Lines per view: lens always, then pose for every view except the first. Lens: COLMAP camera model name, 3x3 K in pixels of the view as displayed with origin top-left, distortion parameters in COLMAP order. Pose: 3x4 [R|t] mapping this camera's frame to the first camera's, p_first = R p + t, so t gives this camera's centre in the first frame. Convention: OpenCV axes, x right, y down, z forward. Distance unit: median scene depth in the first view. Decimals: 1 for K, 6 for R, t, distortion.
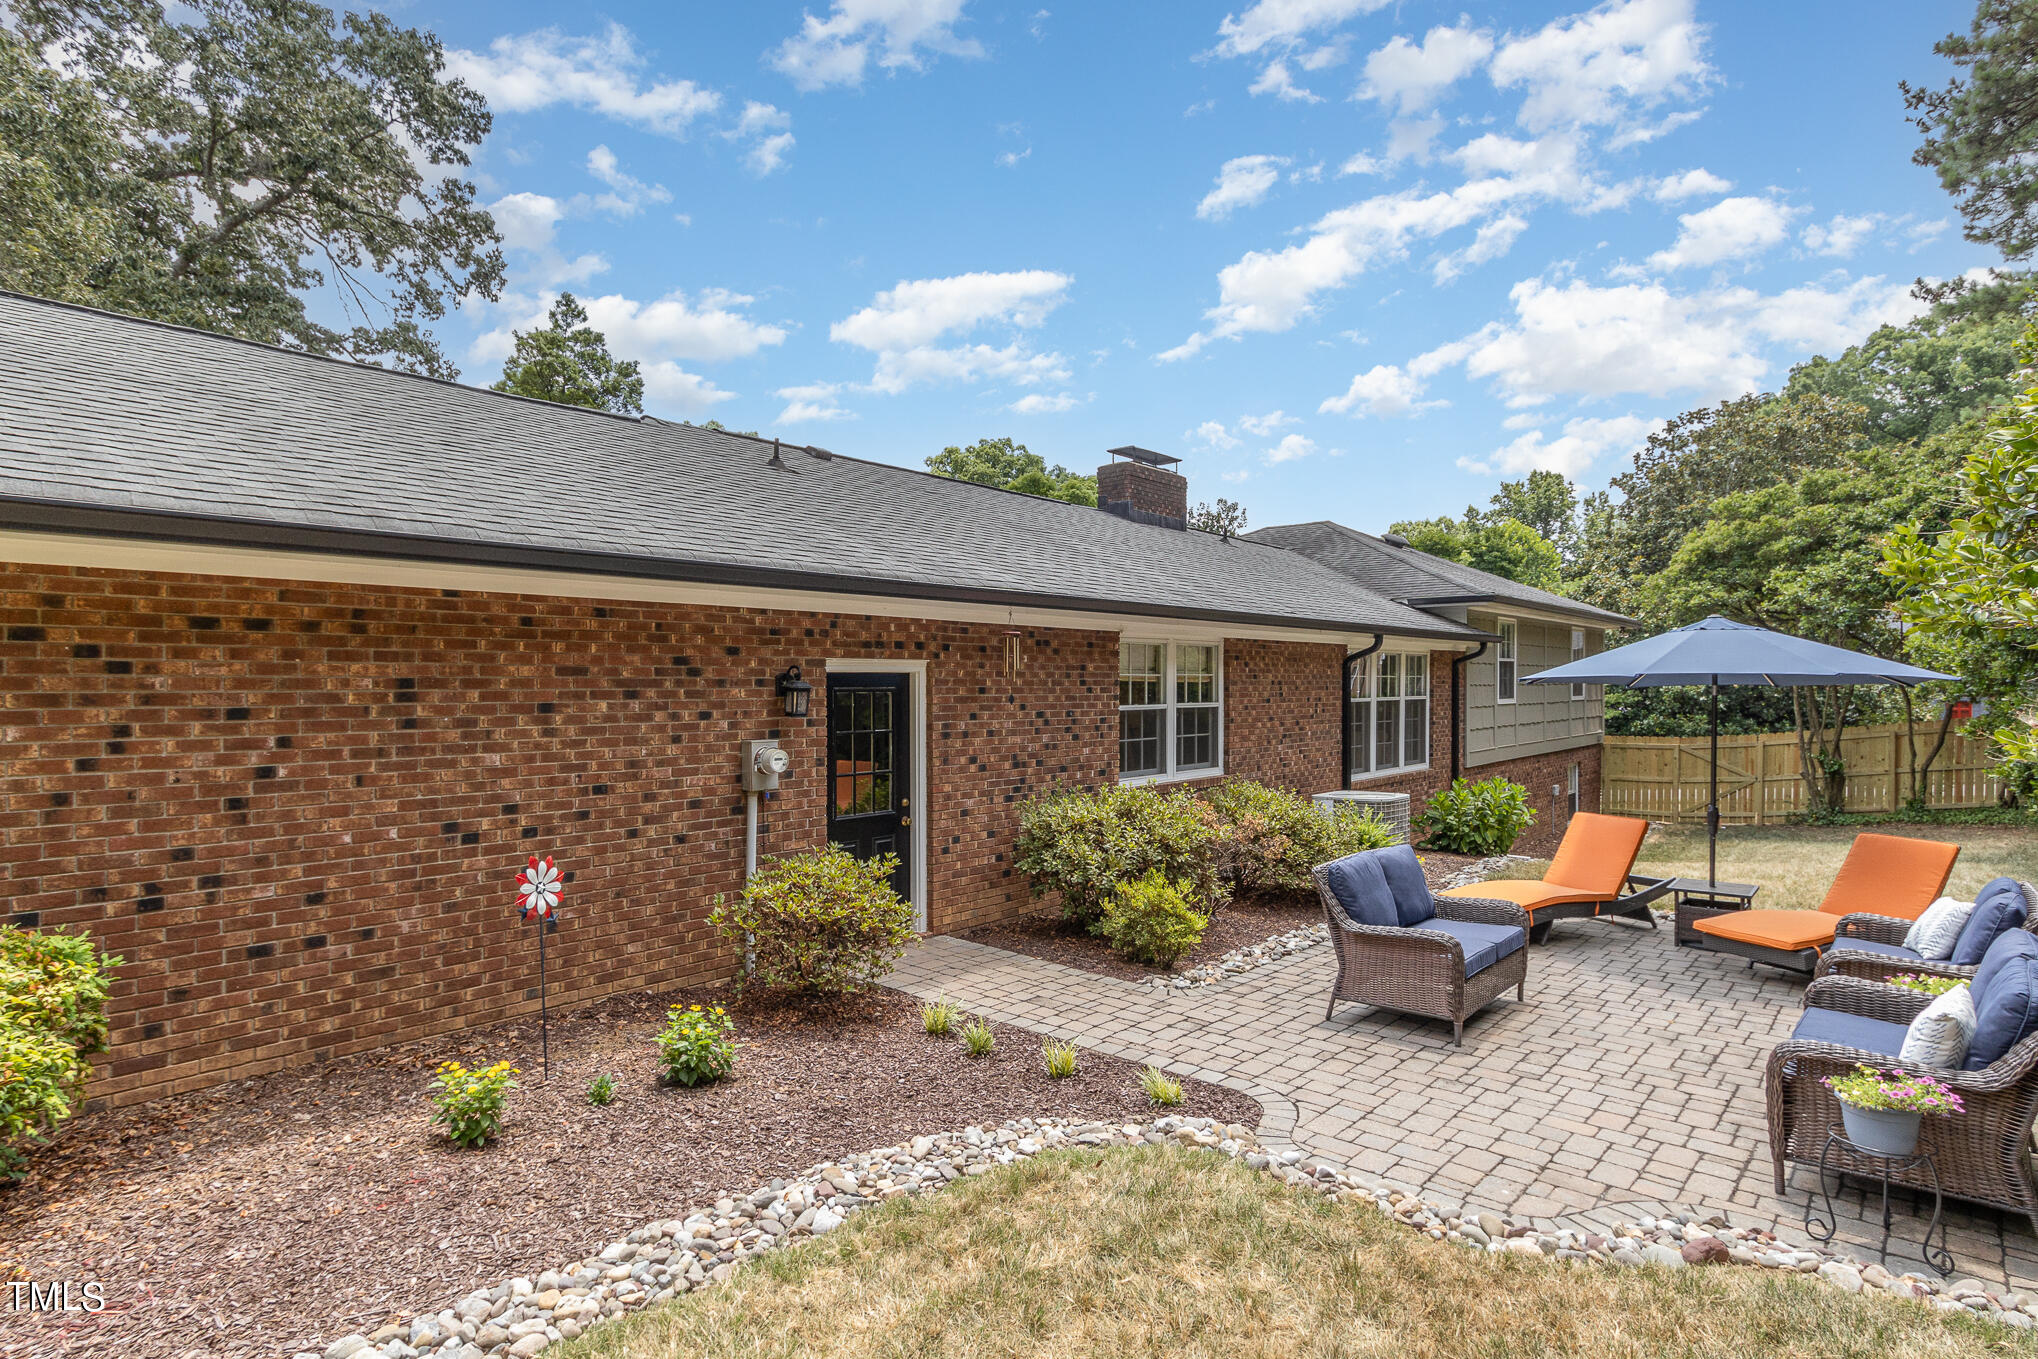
lens RADIAL K [[1077.3, 0, 1019.0], [0, 1077.3, 679.5], [0, 0, 1]] dist [-0.000612, -0.000214]
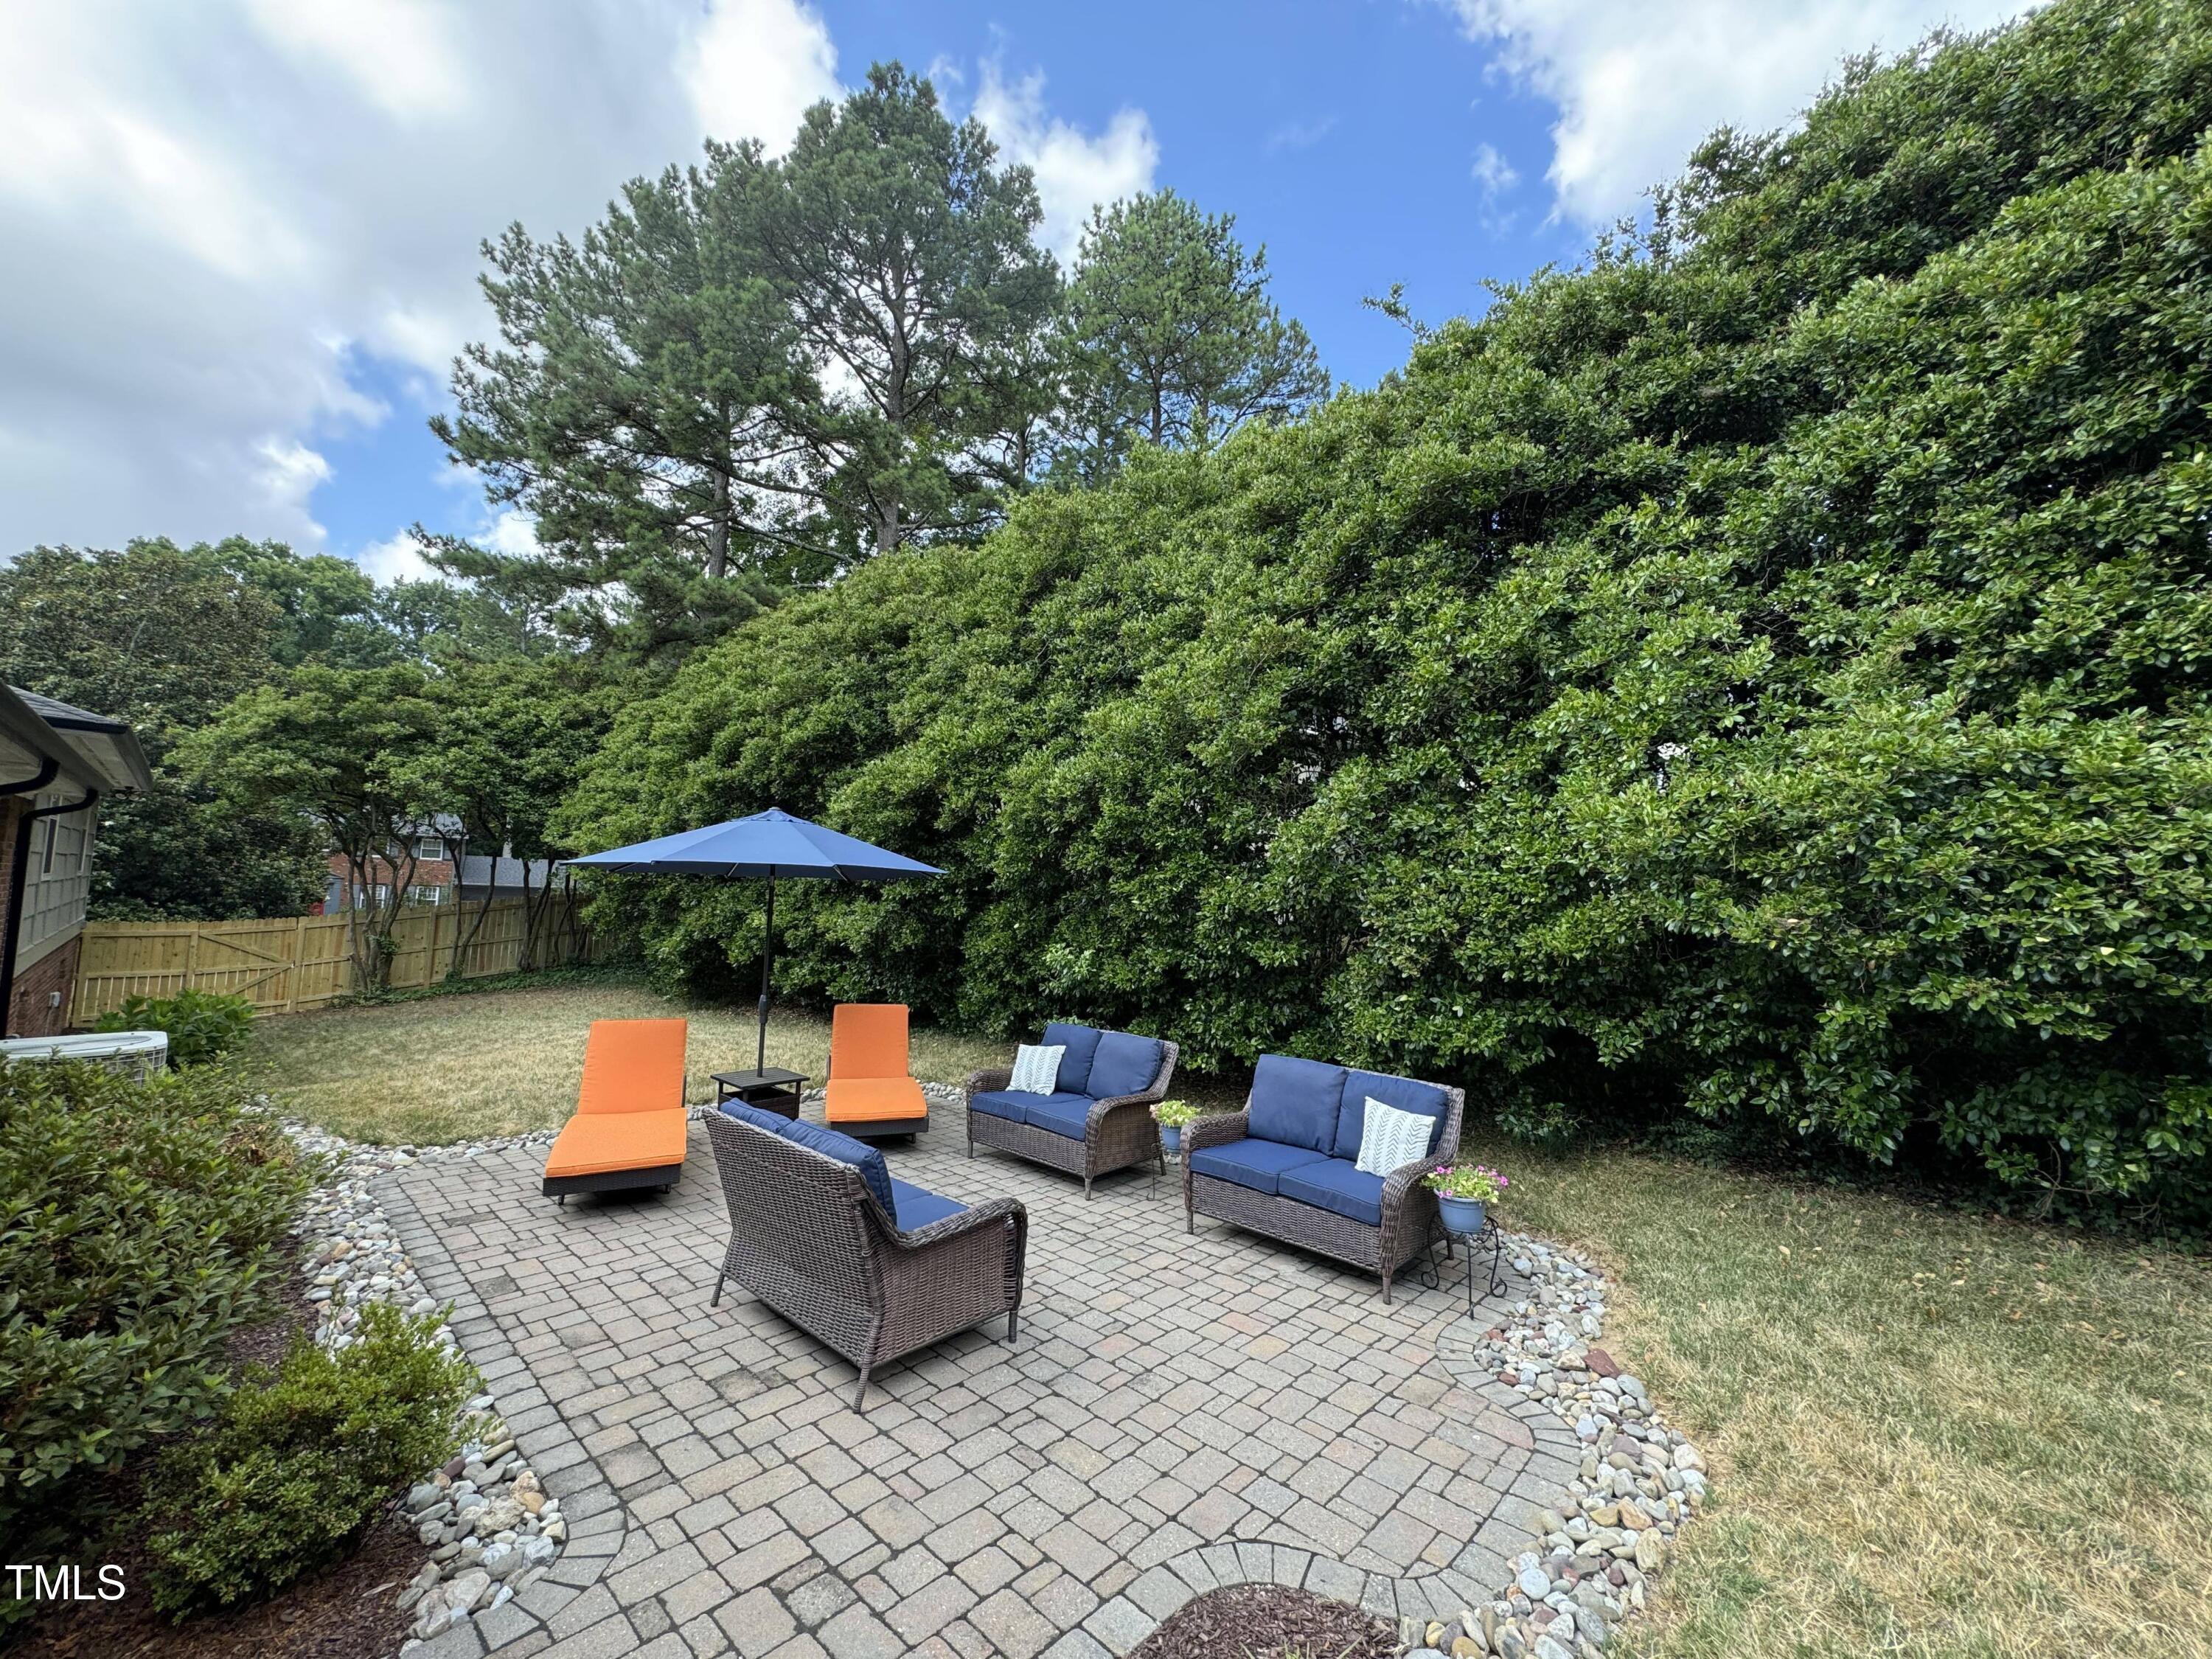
lens RADIAL K [[879.3, 0, 1106.0], [0, 879.3, 829.5], [0, 0, 1]] dist [-0.002208, -0.000234]
pose [[0.046545, 0.079162, 0.995775, -0.214838], [-0.039648, 0.996216, -0.077343, 0.016529], [-0.998129, -0.035880, 0.049507, 0.787824]]
